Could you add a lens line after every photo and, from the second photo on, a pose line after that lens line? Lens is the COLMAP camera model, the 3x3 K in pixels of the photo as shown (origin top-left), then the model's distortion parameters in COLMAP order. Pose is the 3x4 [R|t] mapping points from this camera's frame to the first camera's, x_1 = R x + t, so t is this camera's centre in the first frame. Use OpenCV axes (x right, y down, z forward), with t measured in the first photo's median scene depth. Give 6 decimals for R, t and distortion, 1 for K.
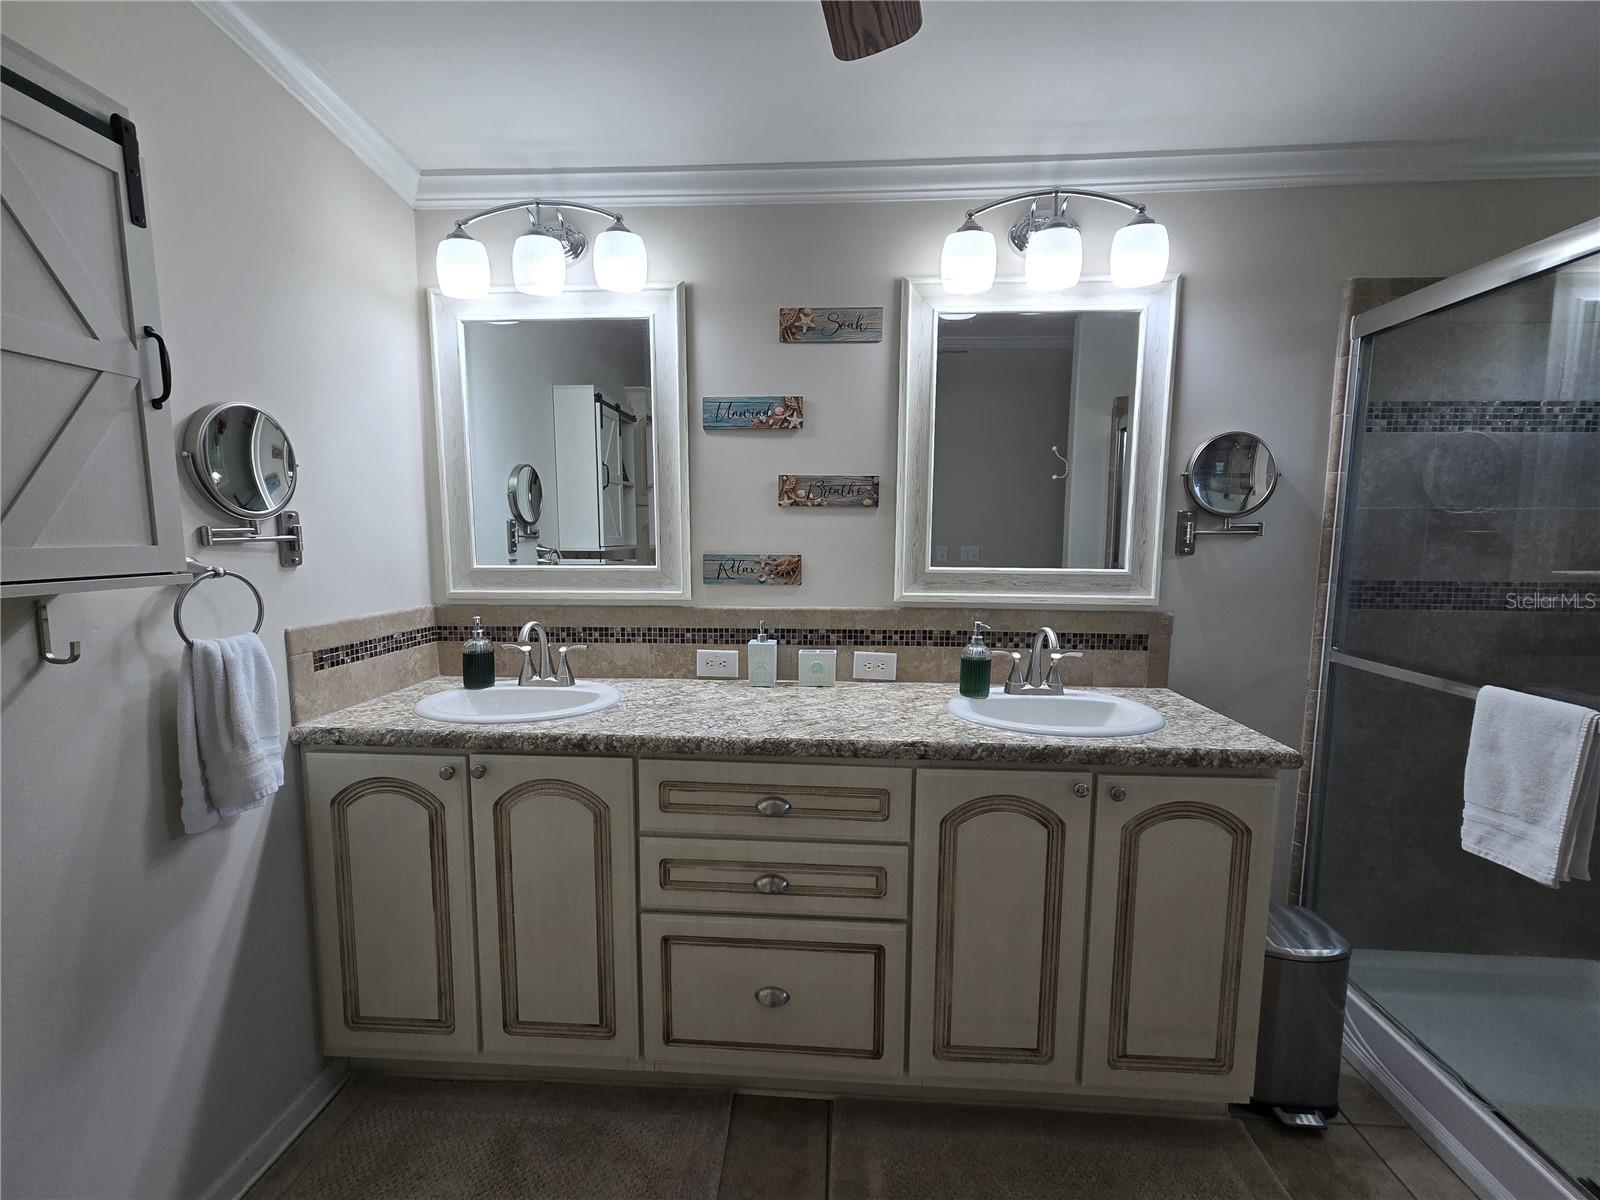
lens RADIAL K [[657.6, 0, 798.7], [0, 657.6, 604.9], [0, 0, 1]] dist [0.000692, 0.001520]
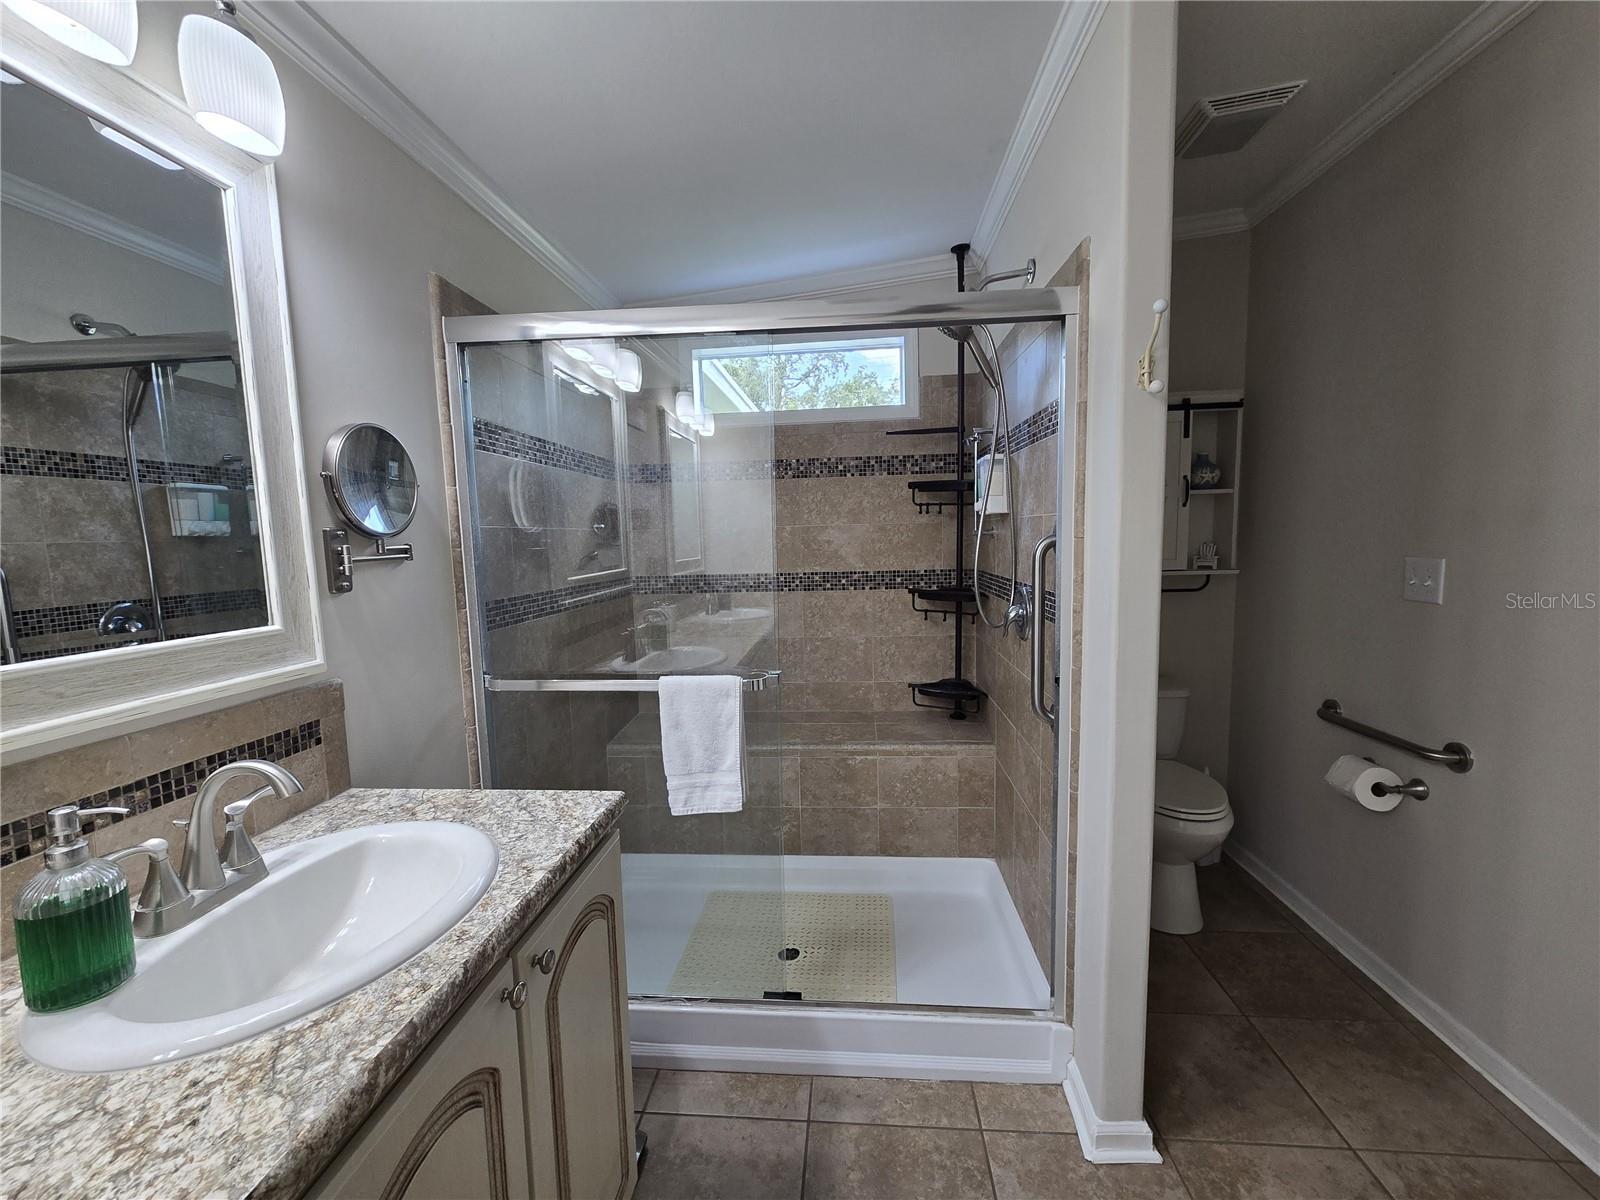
lens RADIAL K [[657.6, 0, 799.1], [0, 657.6, 599.6], [0, 0, 1]] dist [0.000692, 0.001520]
pose [[0.007557, -0.102362, 0.994719, -0.100756], [0.128722, 0.986570, 0.100545, -0.079777], [-0.991652, 0.127283, 0.020632, 0.537383]]
